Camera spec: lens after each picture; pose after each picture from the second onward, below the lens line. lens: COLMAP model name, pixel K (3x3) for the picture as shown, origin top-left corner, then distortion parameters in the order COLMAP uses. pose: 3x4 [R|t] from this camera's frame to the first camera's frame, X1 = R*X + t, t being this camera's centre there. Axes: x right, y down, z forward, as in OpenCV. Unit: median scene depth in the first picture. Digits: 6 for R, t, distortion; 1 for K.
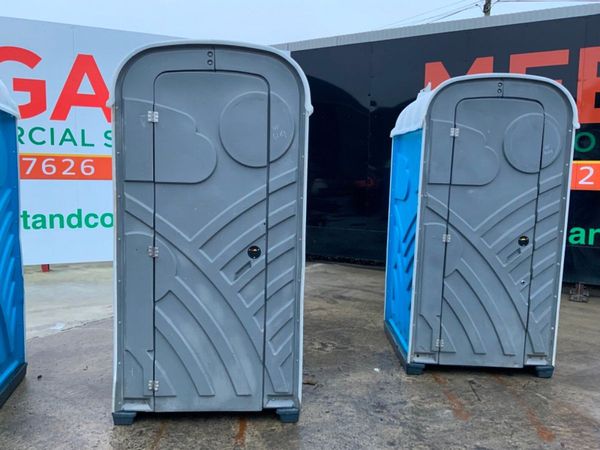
lens RADIAL K [[502.7, 0, 301.4], [0, 502.7, 228.8], [0, 0, 1]] dist [0.094128, -0.141449]
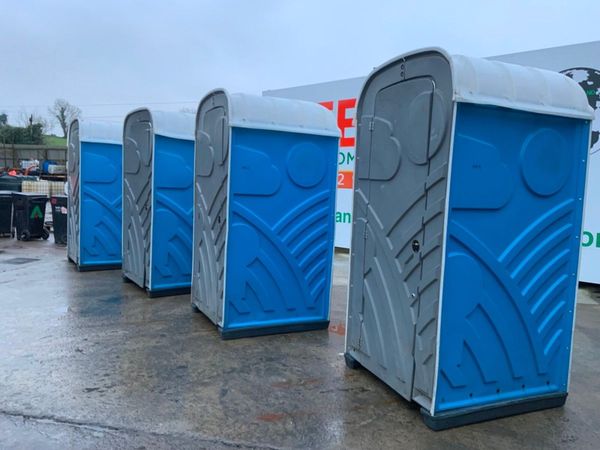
lens RADIAL K [[502.7, 0, 301.4], [0, 502.7, 228.8], [0, 0, 1]] dist [0.094128, -0.141449]
pose [[0.365197, 0.074809, -0.927919, 1.121149], [-0.129724, 0.991130, 0.028850, -0.003322], [0.921847, 0.109837, 0.371663, 0.511137]]
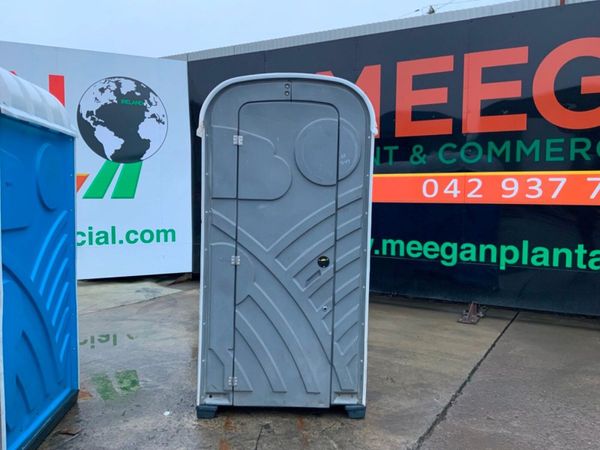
lens RADIAL K [[502.7, 0, 301.4], [0, 502.7, 228.8], [0, 0, 1]] dist [0.094128, -0.141449]
pose [[0.999889, -0.012825, 0.007612, 0.387670], [0.013062, 0.999406, -0.031895, -0.006195], [-0.007199, 0.031991, 0.999462, 0.122891]]
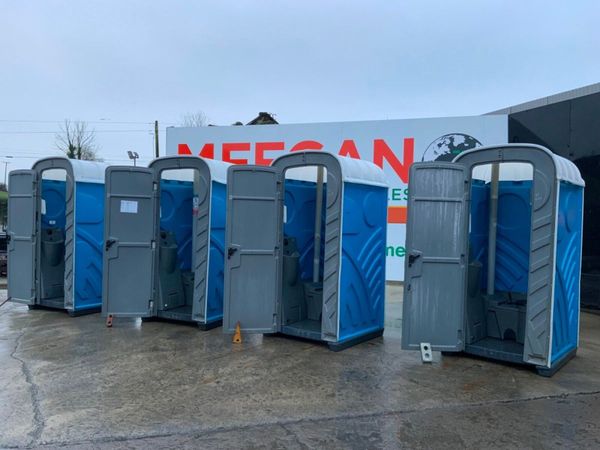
lens RADIAL K [[502.7, 0, 301.4], [0, 502.7, 228.8], [0, 0, 1]] dist [0.094128, -0.141449]
pose [[0.748100, 0.015805, -0.663397, 0.874421], [-0.076091, 0.995165, -0.062097, 0.055160], [0.659209, 0.096933, 0.745686, -0.374185]]
